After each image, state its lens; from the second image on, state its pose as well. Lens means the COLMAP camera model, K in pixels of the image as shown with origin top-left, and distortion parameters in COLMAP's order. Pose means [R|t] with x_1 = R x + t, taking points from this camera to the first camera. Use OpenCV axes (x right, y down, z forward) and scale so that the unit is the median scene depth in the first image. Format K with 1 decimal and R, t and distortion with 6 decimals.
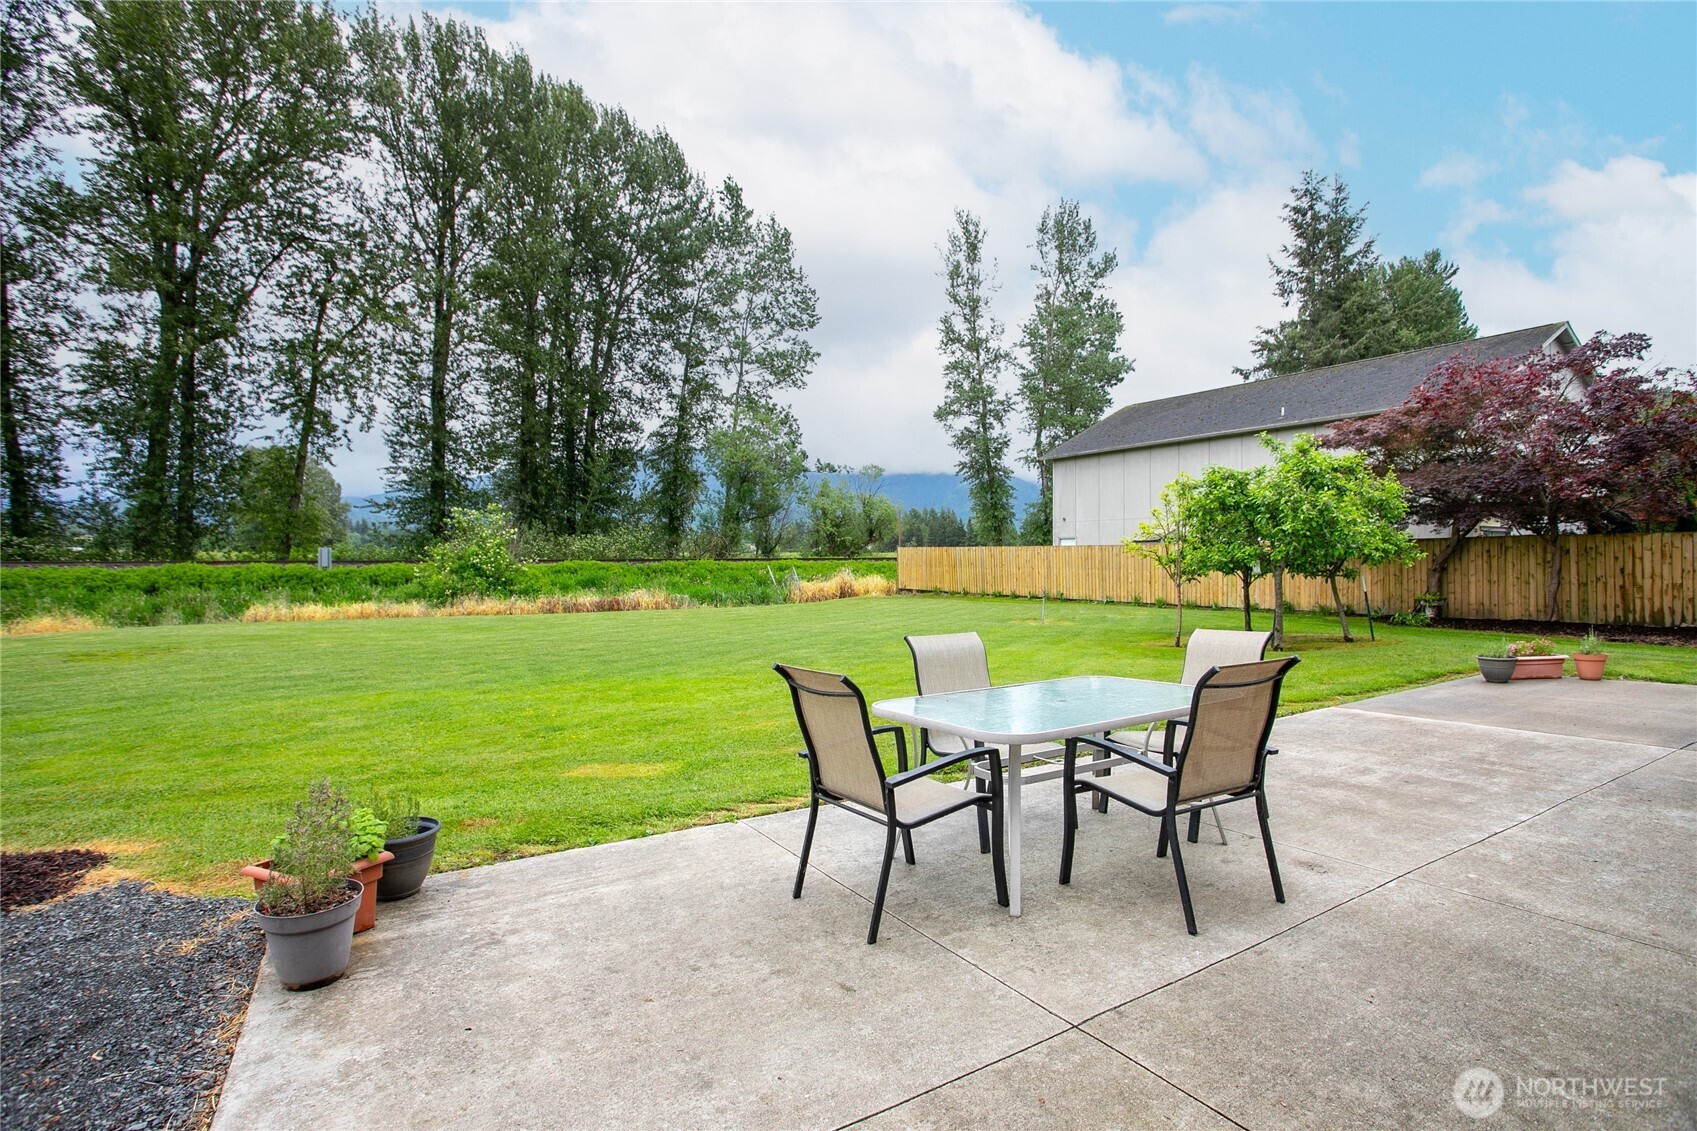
lens RADIAL K [[827.7, 0, 872.4], [0, 827.7, 560.1], [0, 0, 1]] dist [-0.048017, 0.014536]
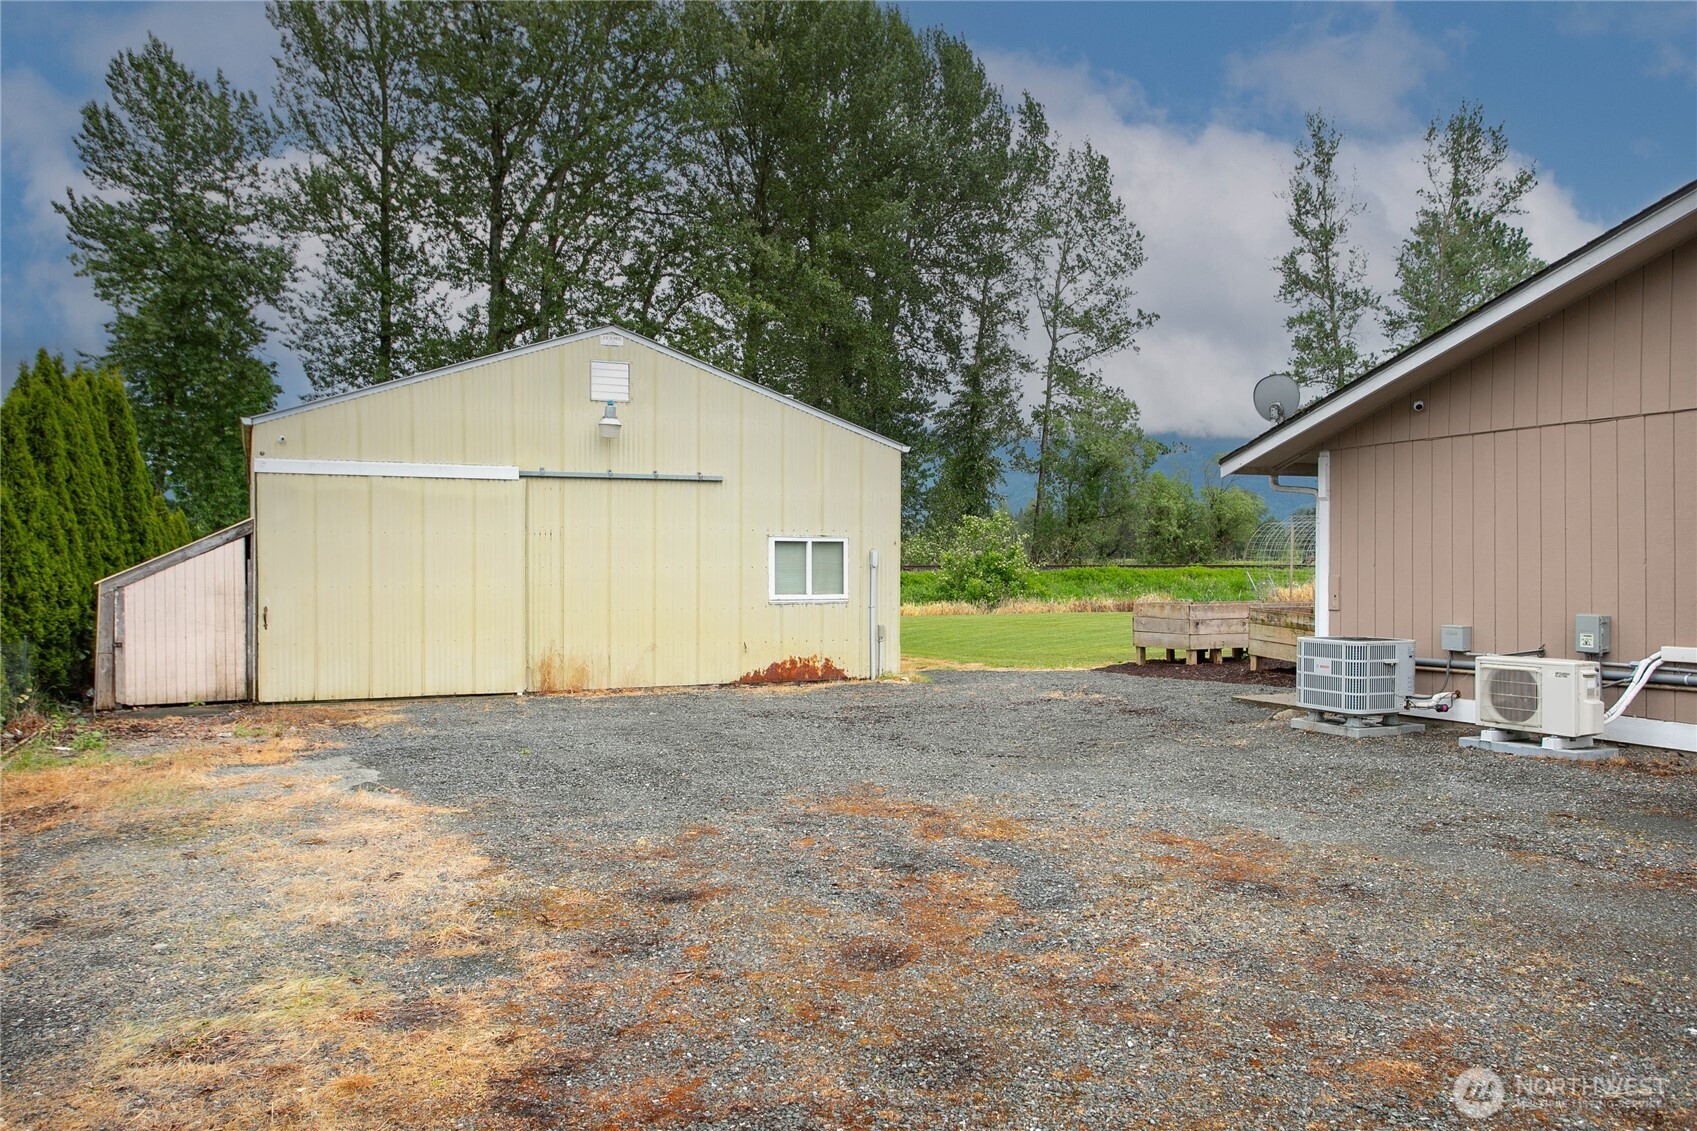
lens RADIAL K [[1250.8, 0, 852.9], [0, 1250.8, 568.8], [0, 0, 1]] dist [-0.015044, 0.000559]
pose [[0.993318, -0.001208, -0.115402, -0.205417], [0.000720, 0.999991, -0.004269, 0.005360], [0.115406, 0.004158, 0.993310, -0.233346]]
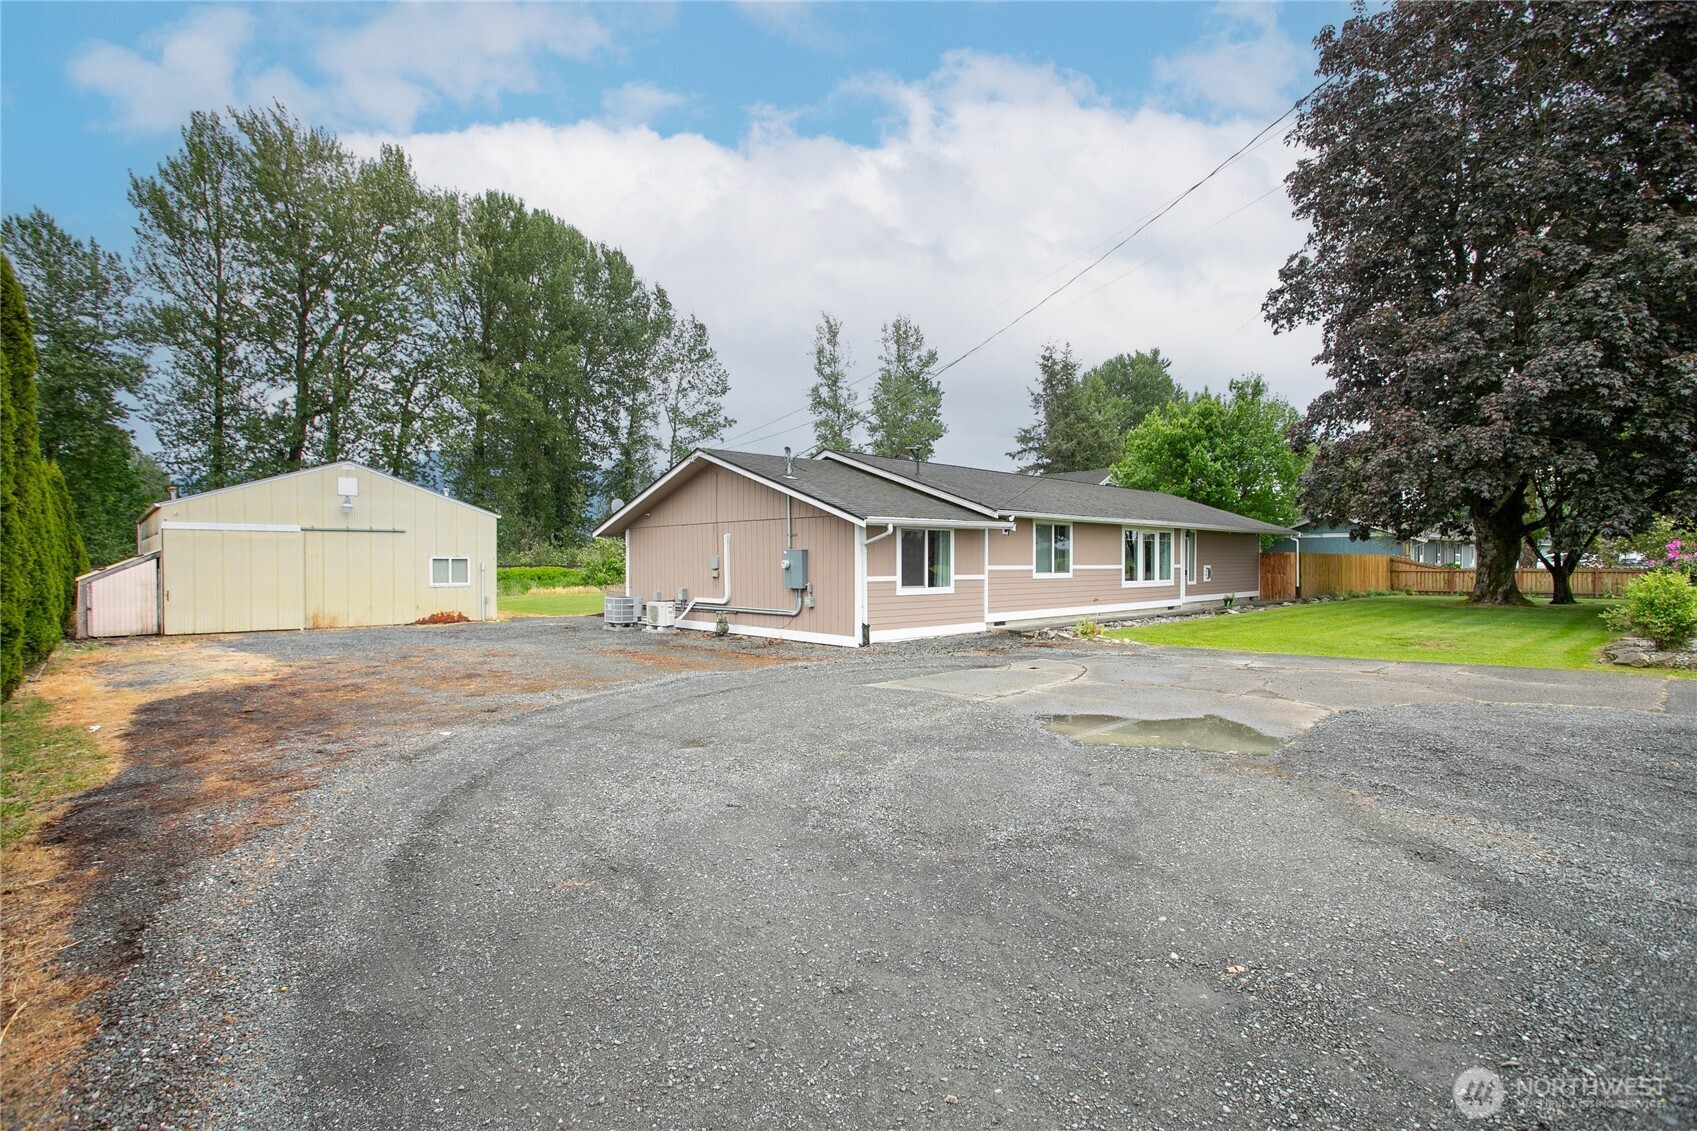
lens RADIAL K [[827.7, 0, 852.0], [0, 827.7, 565.3], [0, 0, 1]] dist [-0.048017, 0.014536]
pose [[0.980695, -0.003238, 0.195517, -0.132830], [0.003701, 0.999991, -0.002003, 0.002768], [-0.195508, 0.002688, 0.980698, -0.389650]]
